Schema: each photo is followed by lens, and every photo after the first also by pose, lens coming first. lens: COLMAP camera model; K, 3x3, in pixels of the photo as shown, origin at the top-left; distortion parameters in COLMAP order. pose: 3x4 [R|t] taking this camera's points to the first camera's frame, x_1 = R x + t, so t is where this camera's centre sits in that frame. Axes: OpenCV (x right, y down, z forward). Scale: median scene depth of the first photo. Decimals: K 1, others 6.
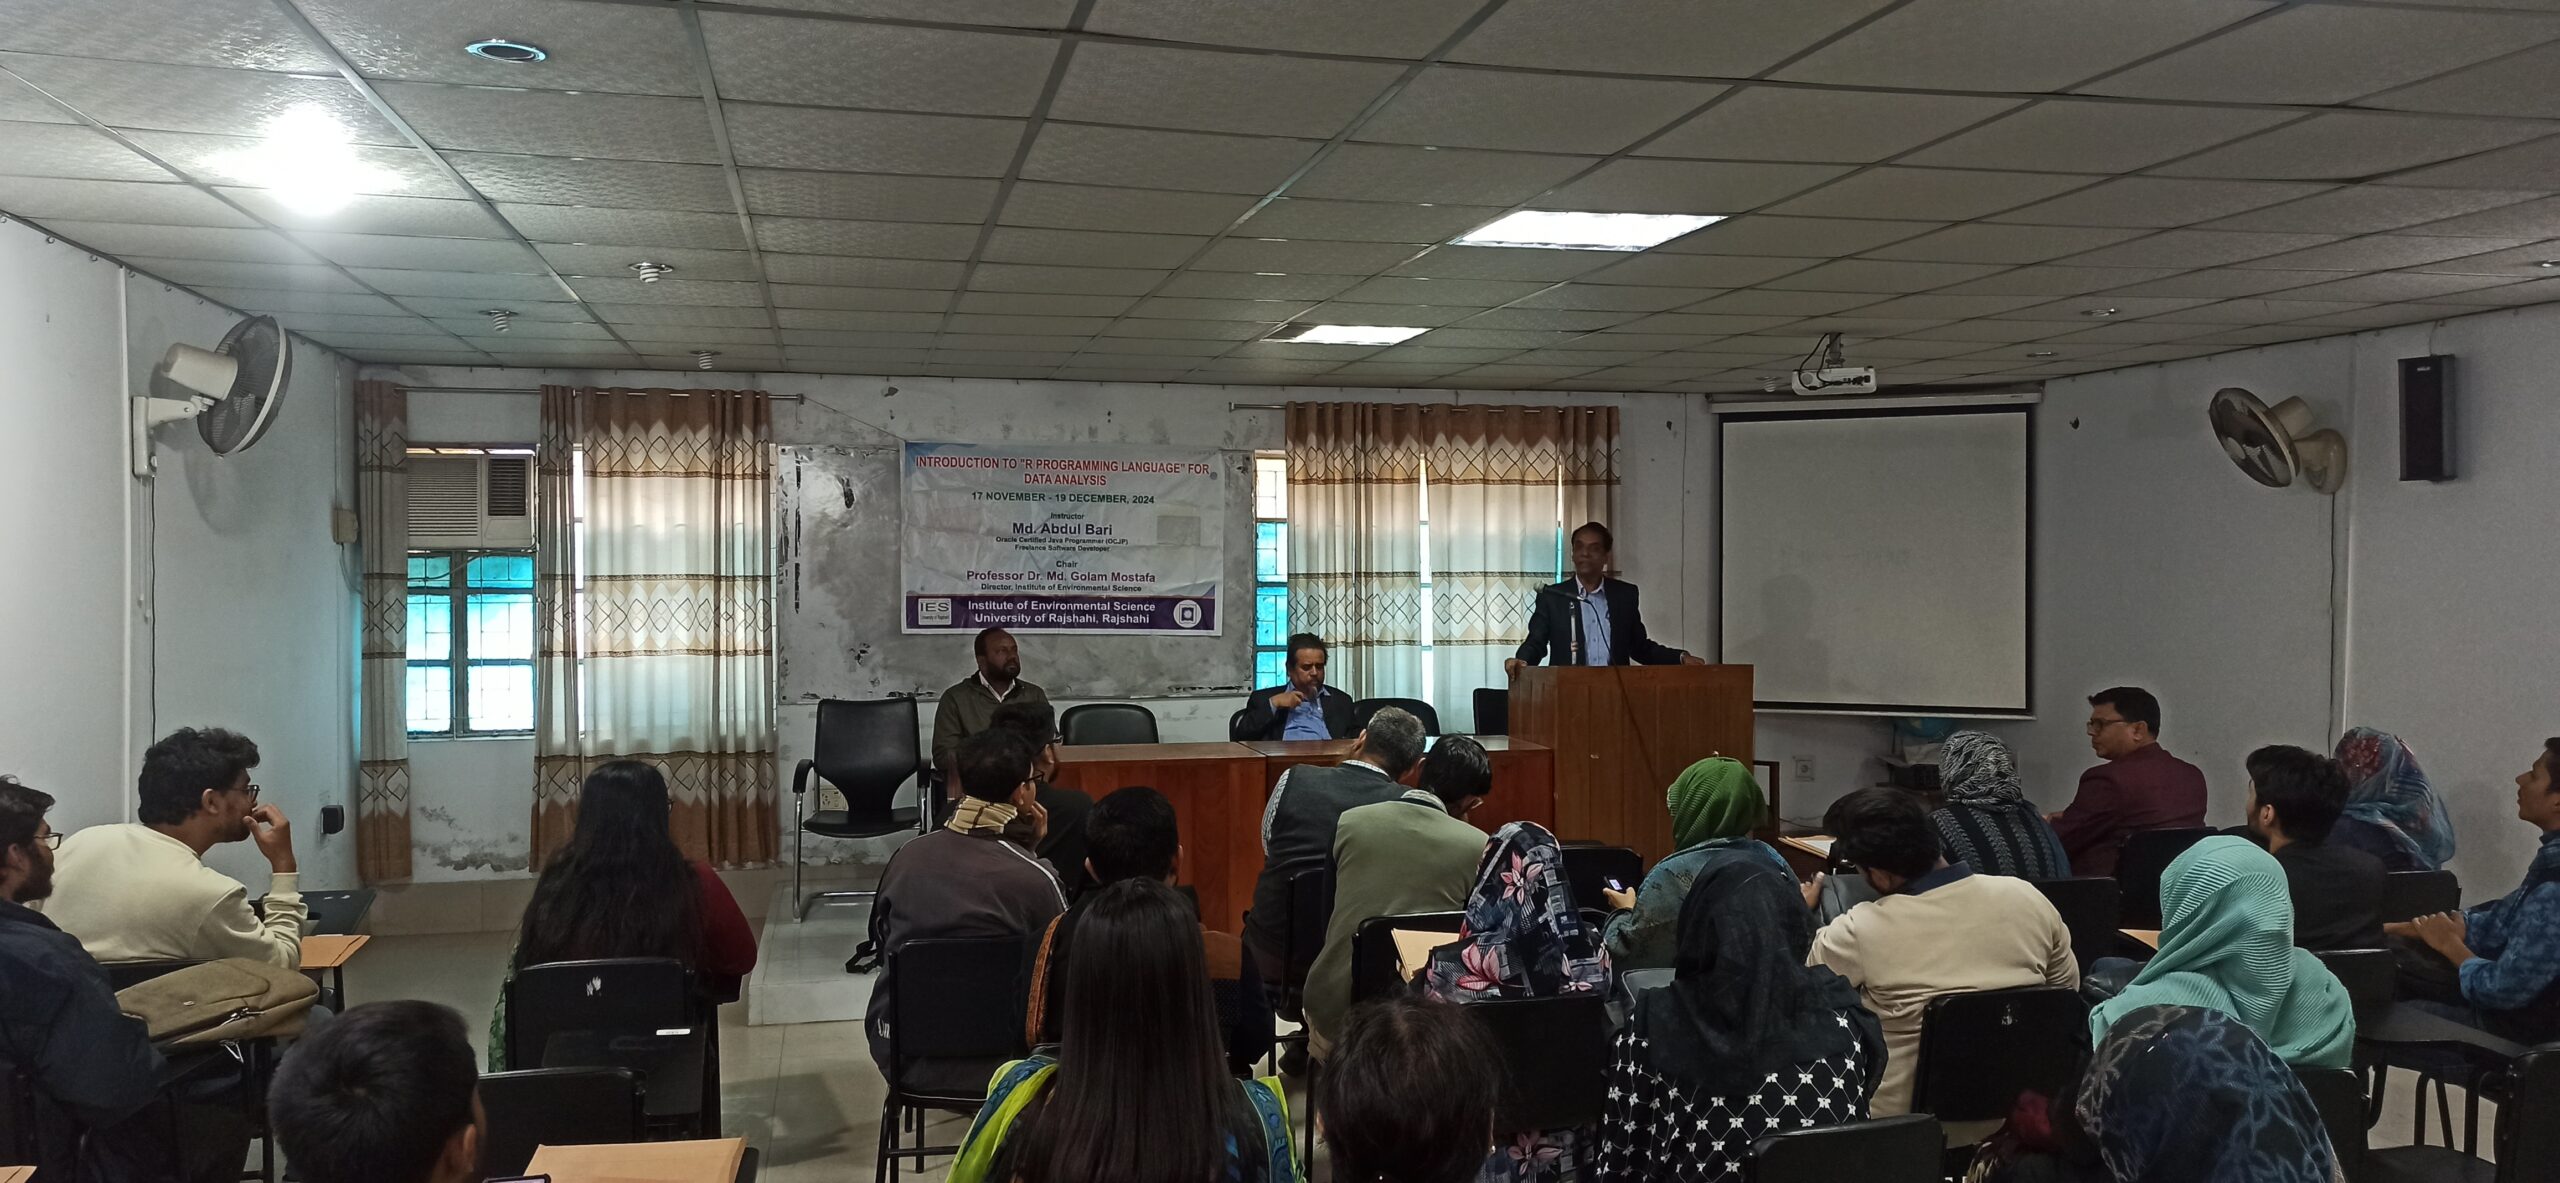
lens RADIAL K [[1880.2, 0, 1277.9], [0, 1880.2, 582.1], [0, 0, 1]] dist [0.062766, -0.052416]
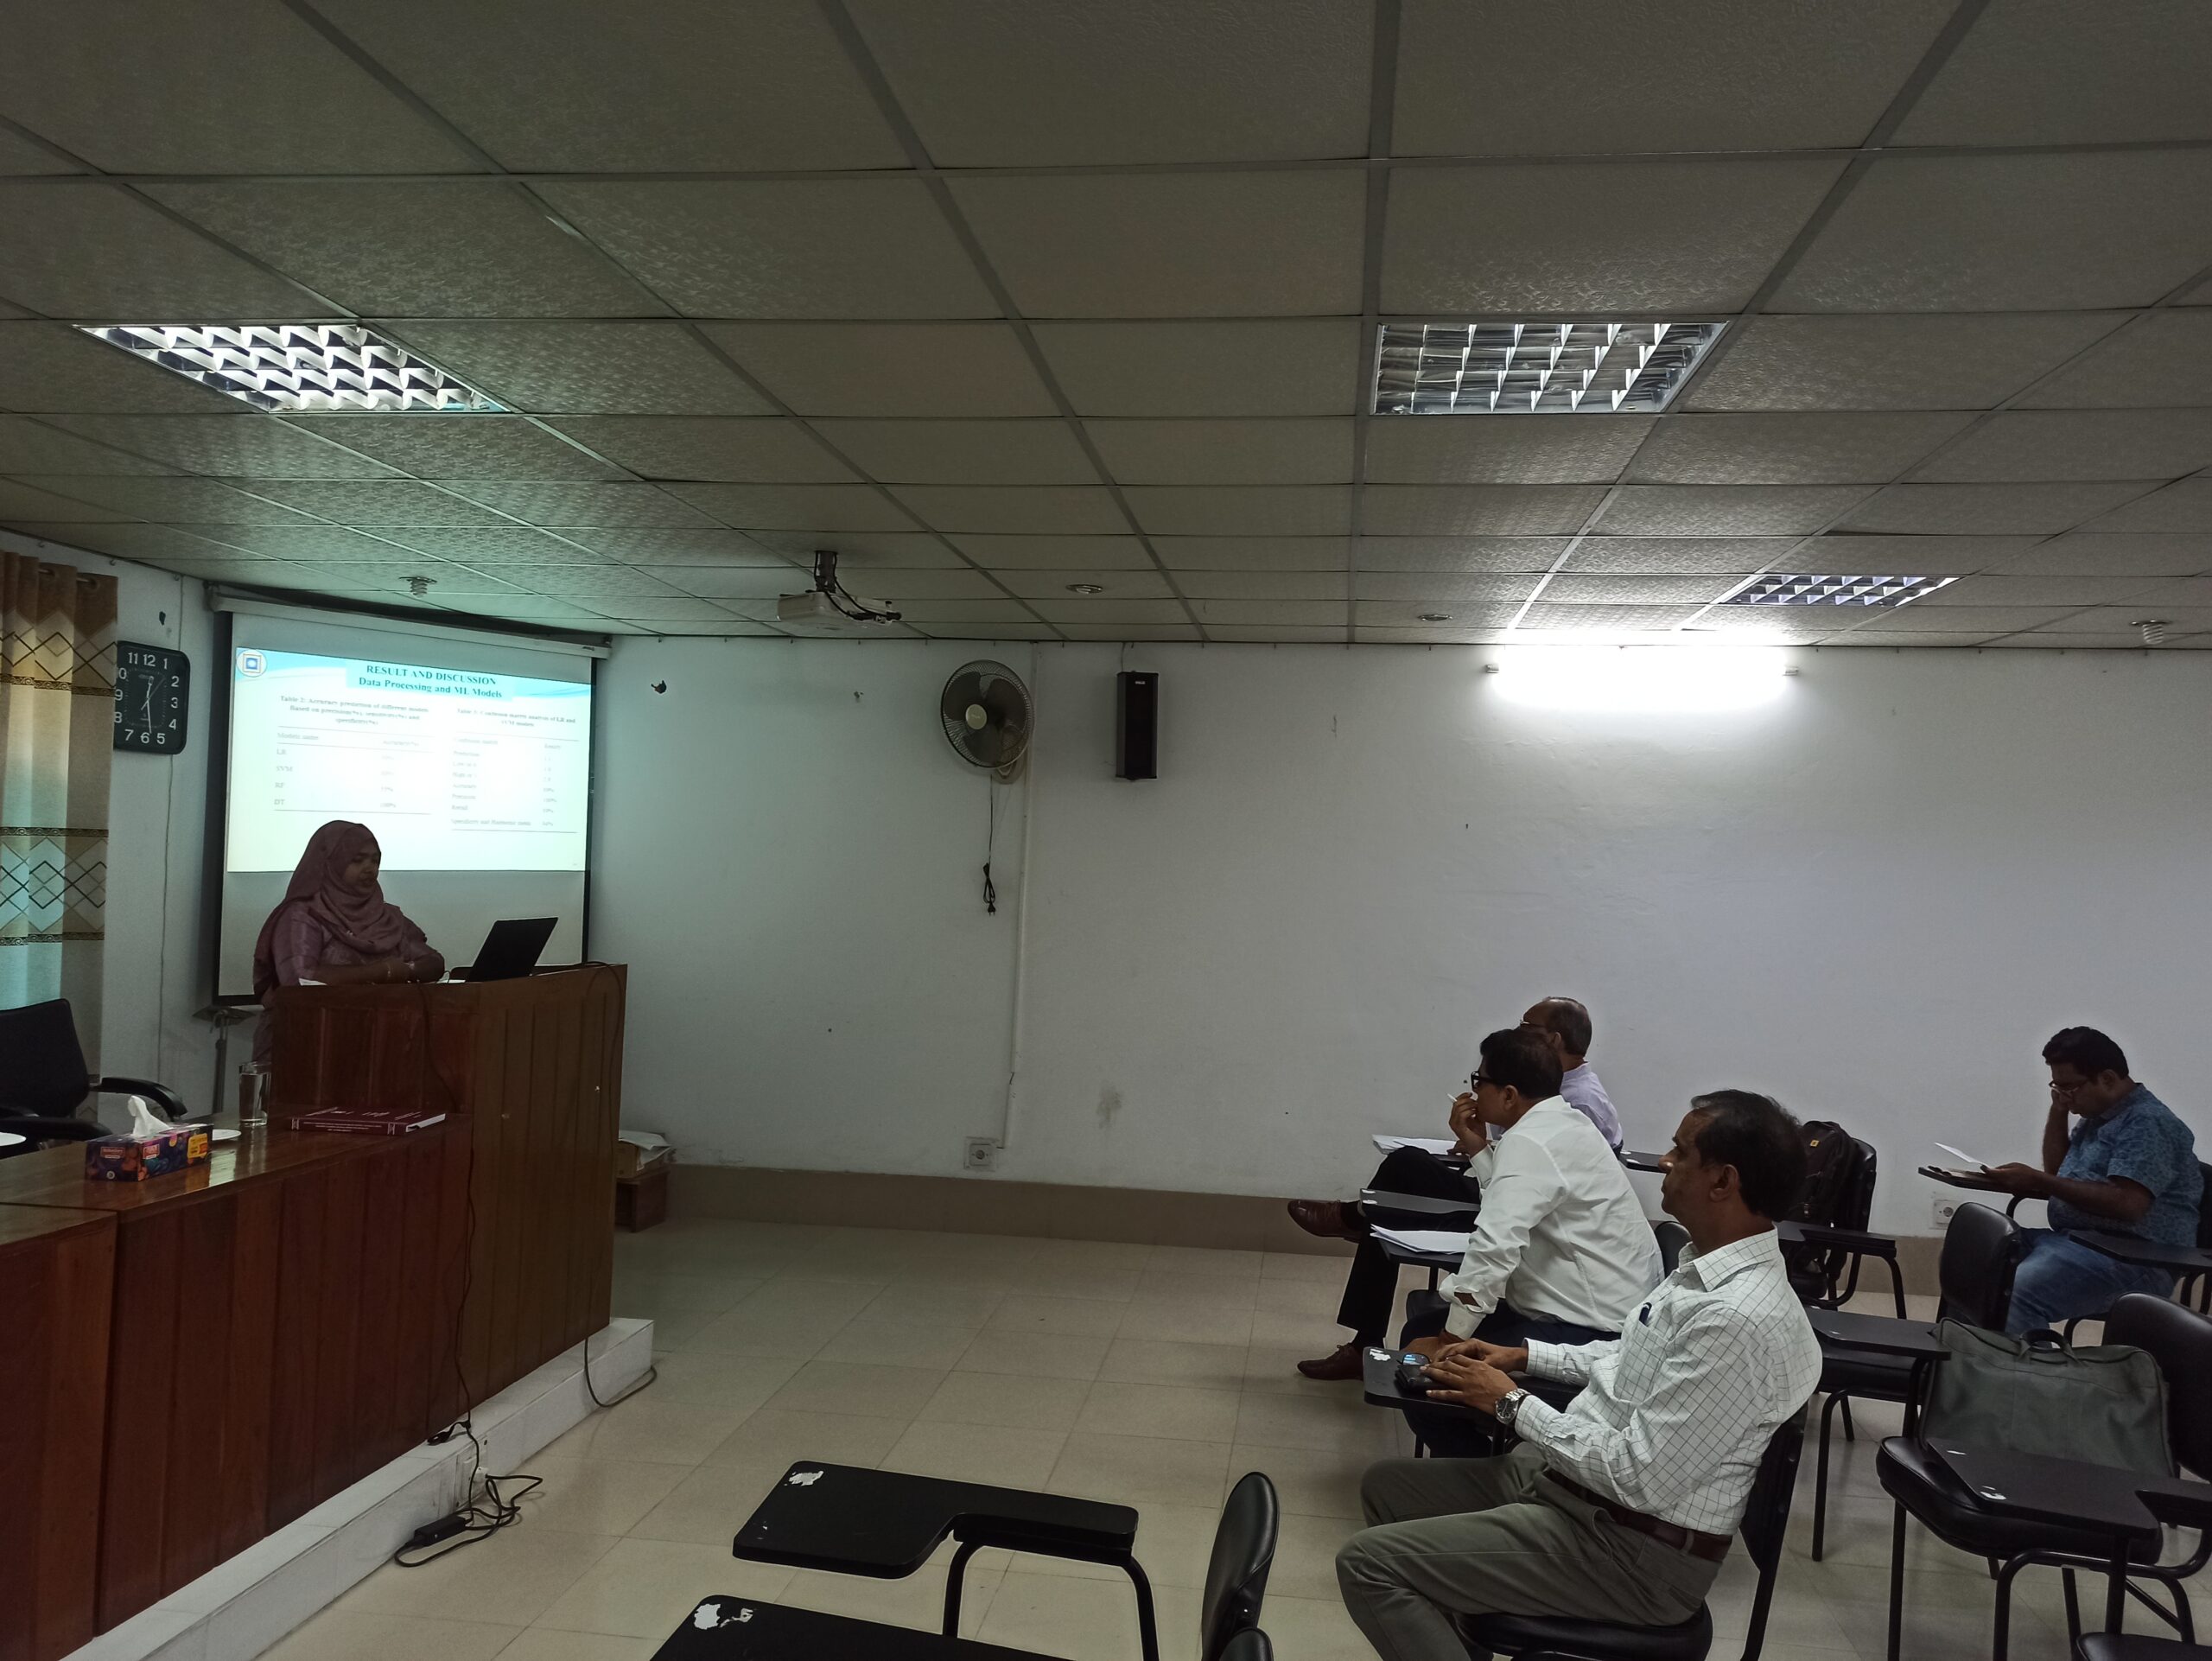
lens RADIAL K [[1629.3, 0, 1111.8], [0, 1629.3, 828.7], [0, 0, 1]] dist [0.060919, -0.049831]
pose [[0.361106, 0.031220, 0.932002, -0.254445], [-0.020423, 0.999464, -0.025567, 0.001651], [-0.932301, -0.009802, 0.361551, 0.522482]]
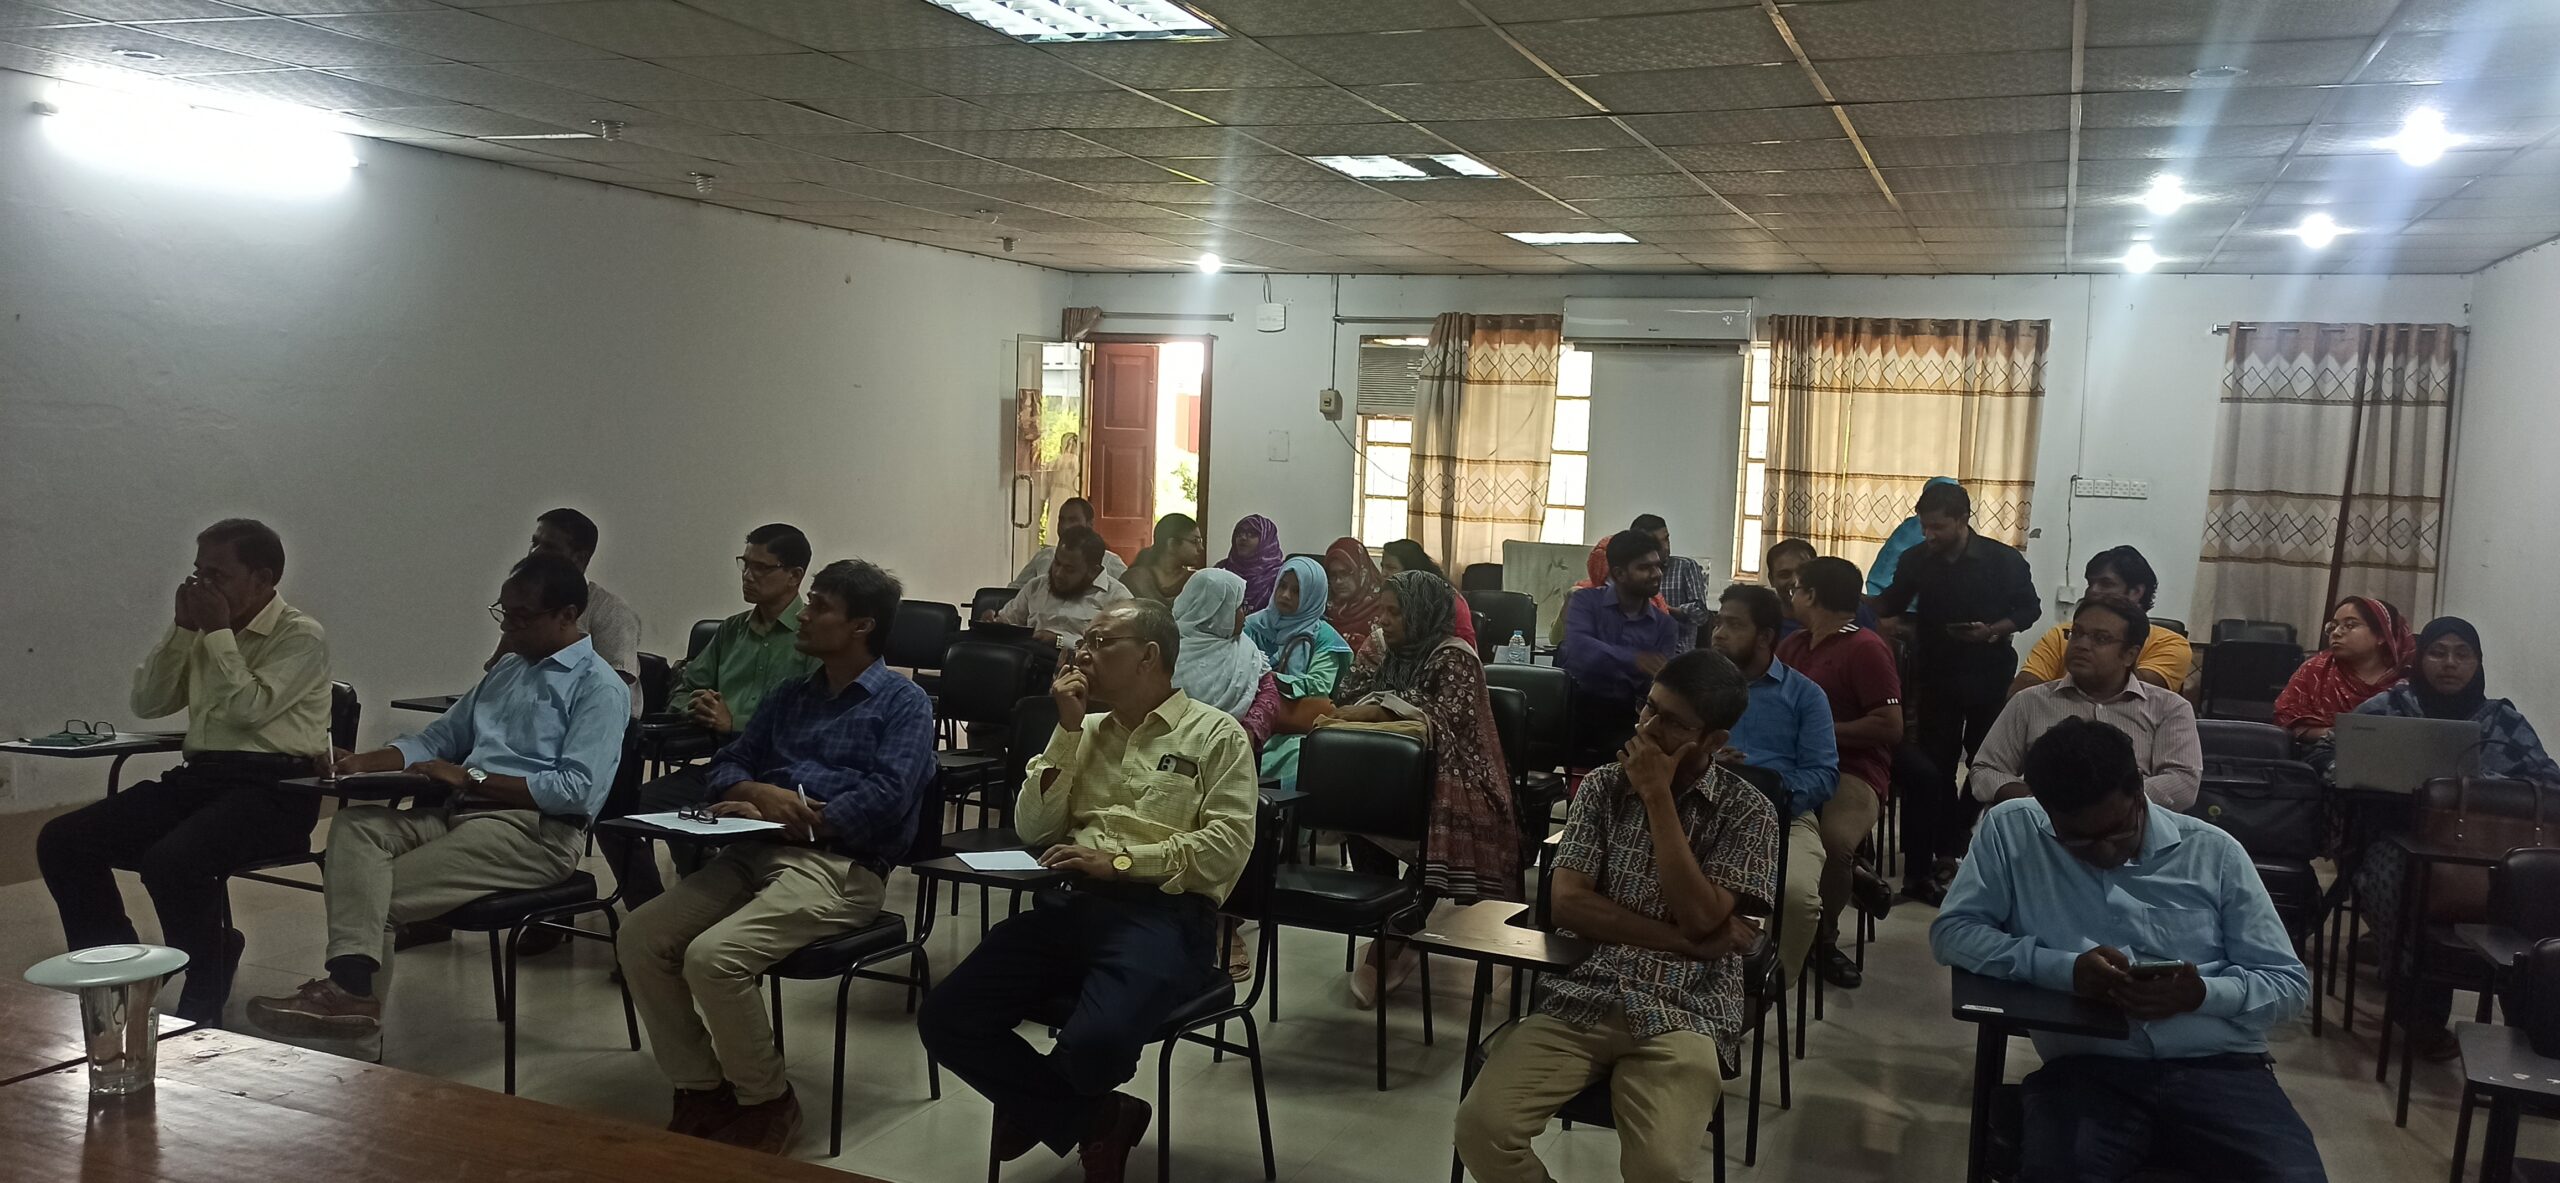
lens RADIAL K [[1880.2, 0, 1275.5], [0, 1880.2, 583.9], [0, 0, 1]] dist [0.062766, -0.052416]
pose [[-0.808999, -0.077838, 0.582633, -0.243072], [-0.031103, 0.995474, 0.089806, -0.003109], [-0.586986, 0.054531, -0.807758, 0.940425]]
